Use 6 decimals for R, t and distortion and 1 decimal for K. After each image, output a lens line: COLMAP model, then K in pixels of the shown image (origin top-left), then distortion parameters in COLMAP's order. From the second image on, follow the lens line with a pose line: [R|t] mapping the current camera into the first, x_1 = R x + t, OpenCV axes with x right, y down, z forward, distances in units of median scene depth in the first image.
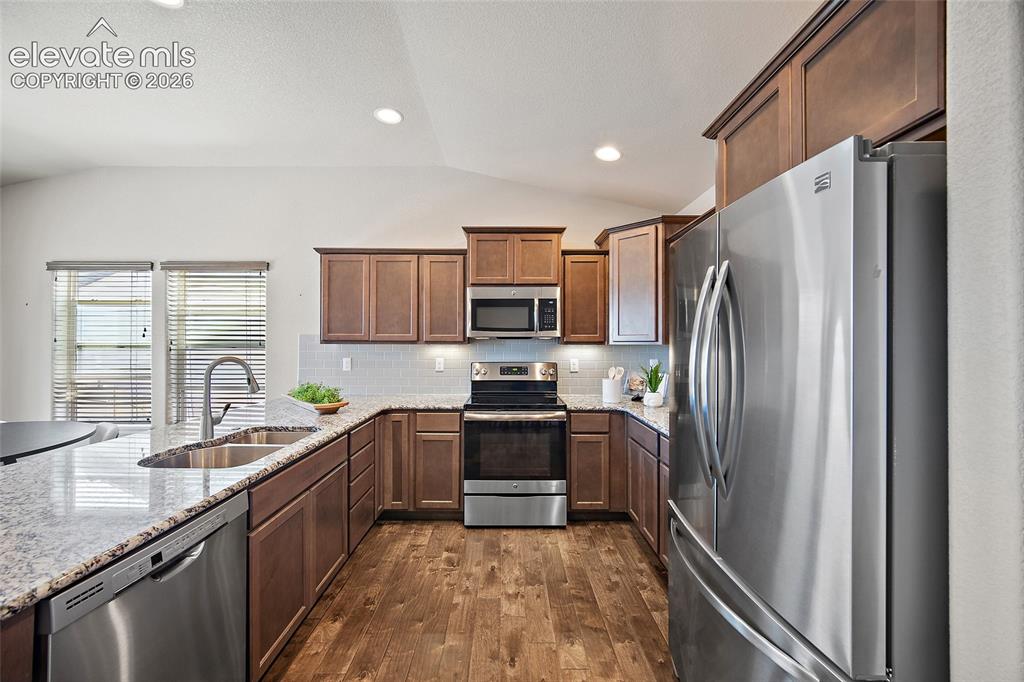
lens RADIAL K [[404.4, 0, 510.9], [0, 404.4, 334.7], [0, 0, 1]] dist [-0.004423, -0.000021]
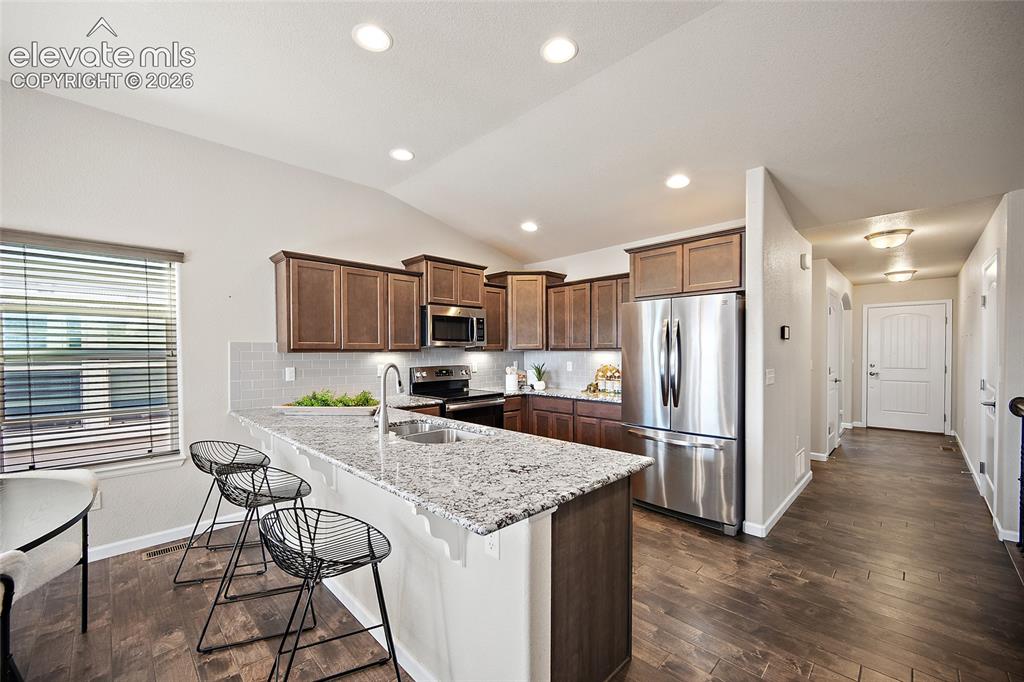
lens RADIAL K [[404.4, 0, 509.3], [0, 404.4, 351.6], [0, 0, 1]] dist [-0.004423, -0.000021]
pose [[0.709647, -0.006942, 0.704523, -0.772321], [-0.006825, 0.999837, 0.016727, 0.000815], [-0.704524, -0.016679, 0.709484, -0.035966]]
